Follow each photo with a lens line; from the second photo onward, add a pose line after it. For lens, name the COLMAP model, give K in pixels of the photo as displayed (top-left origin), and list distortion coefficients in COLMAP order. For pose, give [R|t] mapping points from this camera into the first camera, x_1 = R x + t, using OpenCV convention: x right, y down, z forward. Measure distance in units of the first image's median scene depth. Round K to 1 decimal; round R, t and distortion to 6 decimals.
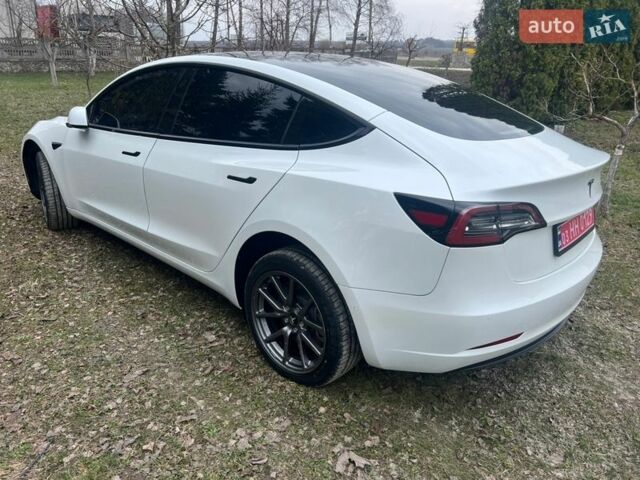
lens RADIAL K [[474.8, 0, 320.0], [0, 474.8, 240.0], [0, 0, 1]] dist [0.071206, -0.078528]
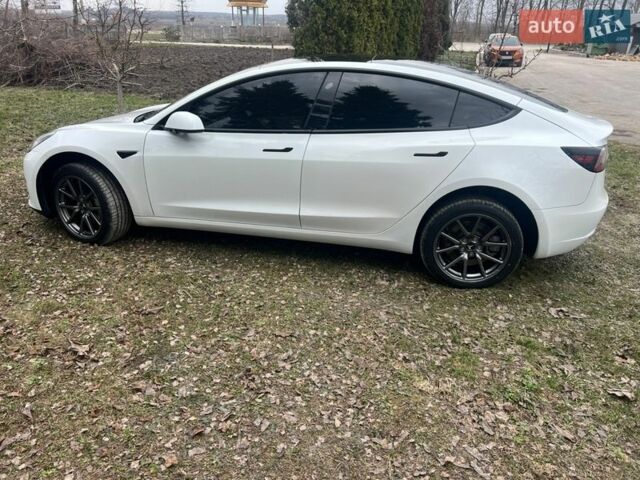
lens RADIAL K [[474.8, 0, 320.0], [0, 474.8, 240.0], [0, 0, 1]] dist [0.071206, -0.078528]
pose [[0.850968, -0.208788, 0.481934, -0.978514], [0.184150, 0.977949, 0.098516, -0.069460], [-0.491876, 0.004914, 0.870652, -0.037628]]
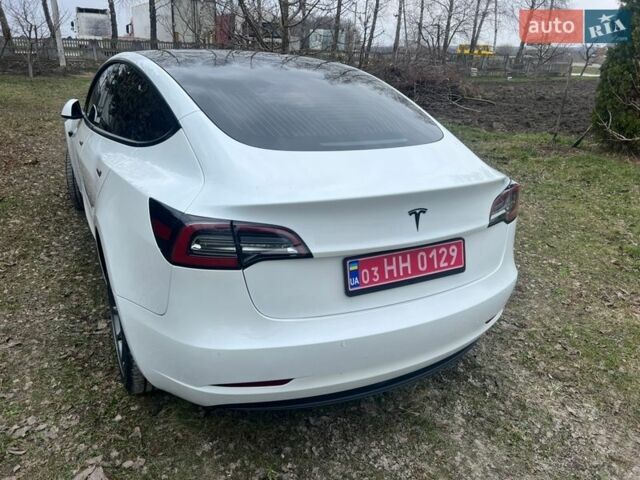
lens RADIAL K [[474.8, 0, 320.0], [0, 474.8, 240.0], [0, 0, 1]] dist [0.071206, -0.078528]
pose [[0.945287, 0.122742, -0.302269, 0.505353], [-0.126009, 0.991991, 0.008746, -0.046206], [0.300922, 0.029821, 0.953182, 0.152568]]
